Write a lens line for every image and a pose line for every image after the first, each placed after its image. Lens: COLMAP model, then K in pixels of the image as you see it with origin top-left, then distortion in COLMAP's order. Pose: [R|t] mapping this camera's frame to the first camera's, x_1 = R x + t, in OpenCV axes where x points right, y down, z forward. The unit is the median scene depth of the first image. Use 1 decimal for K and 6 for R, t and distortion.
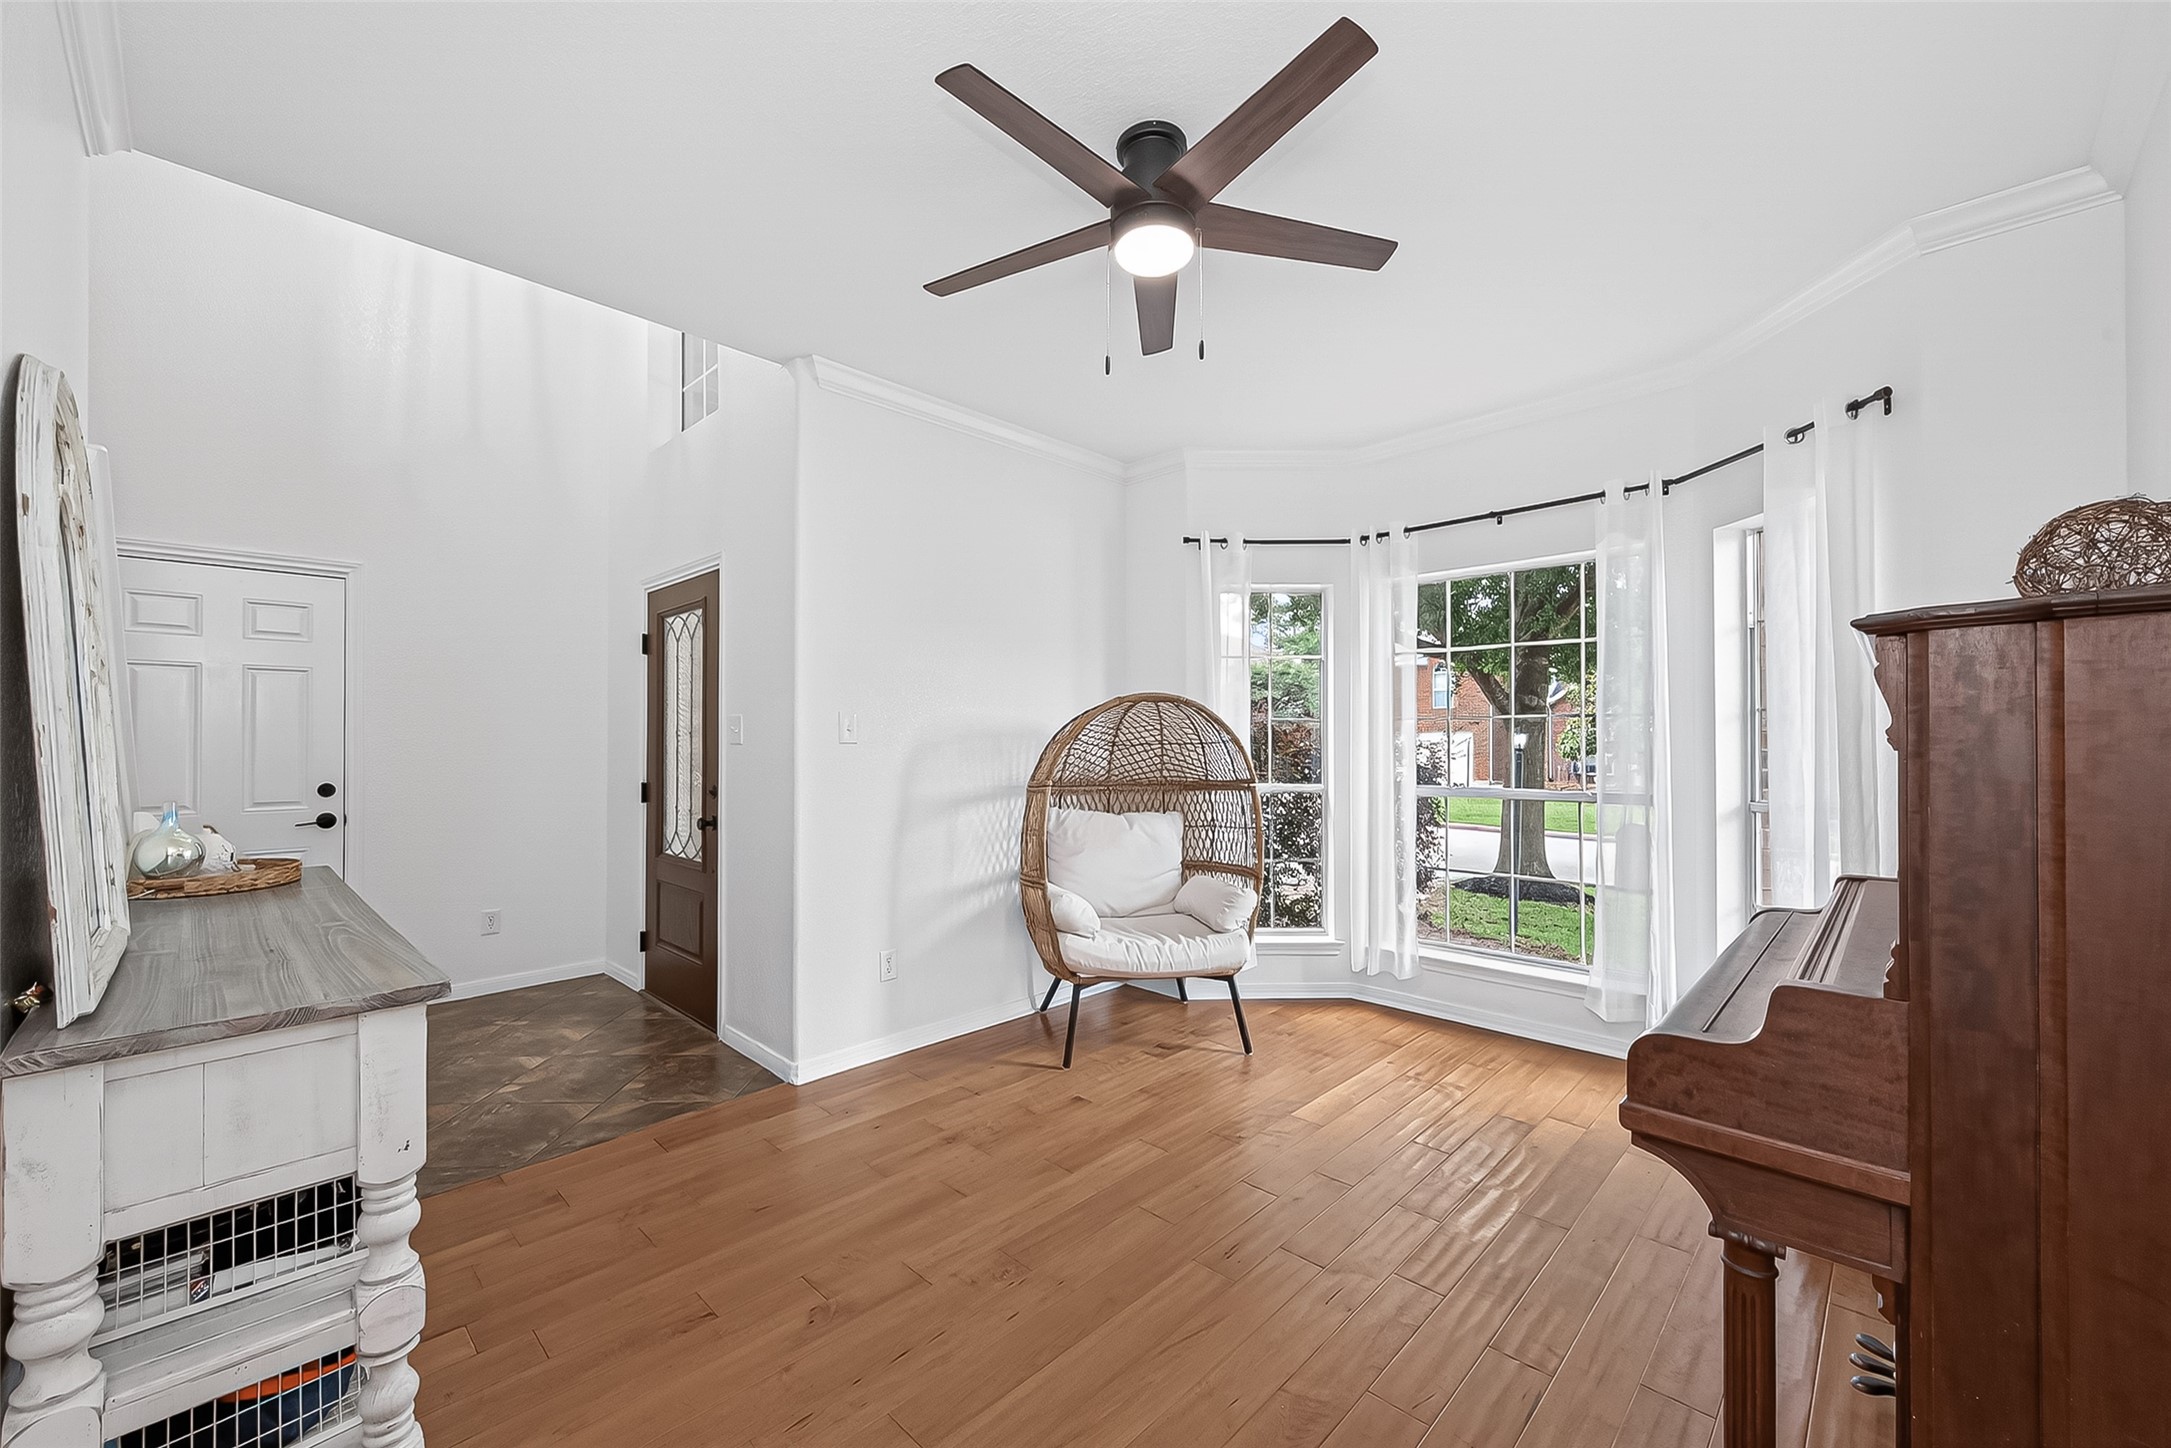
lens RADIAL K [[856.1, 0, 1092.5], [0, 856.1, 721.7], [0, 0, 1]] dist [0.001294, 0.000132]
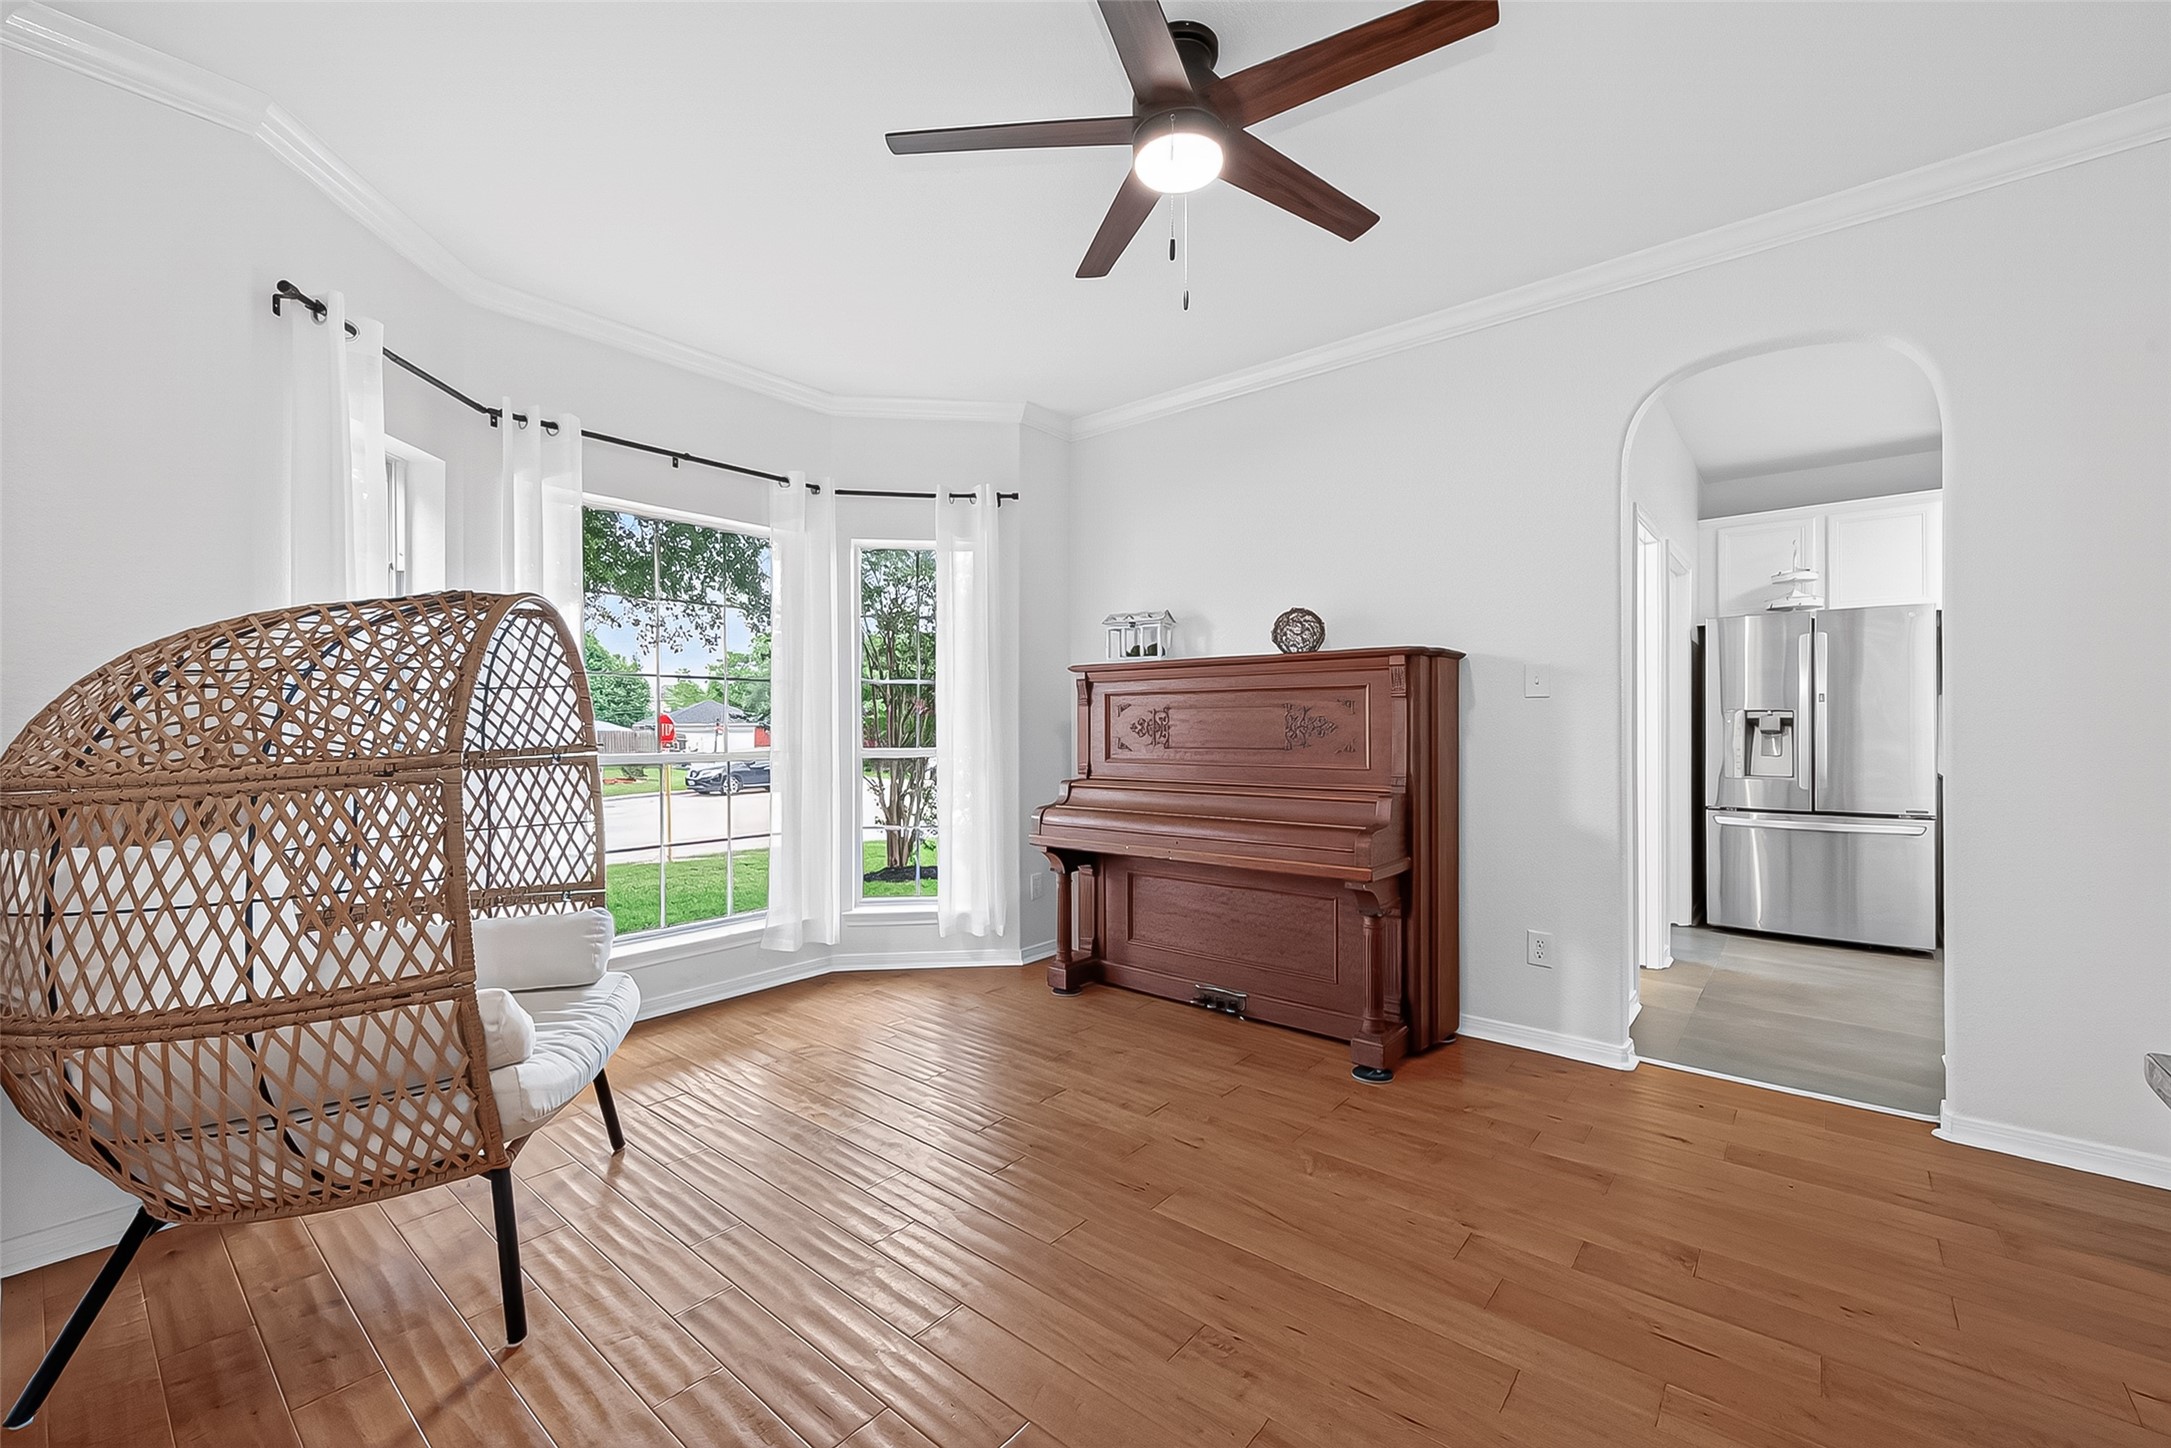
lens RADIAL K [[856.1, 0, 1092.5], [0, 856.1, 721.7], [0, 0, 1]] dist [0.001294, 0.000132]
pose [[-0.072127, 0.005774, 0.997379, -0.518391], [-0.004845, 0.999969, -0.006139, 0.052755], [-0.997384, -0.005275, -0.072097, 0.669883]]
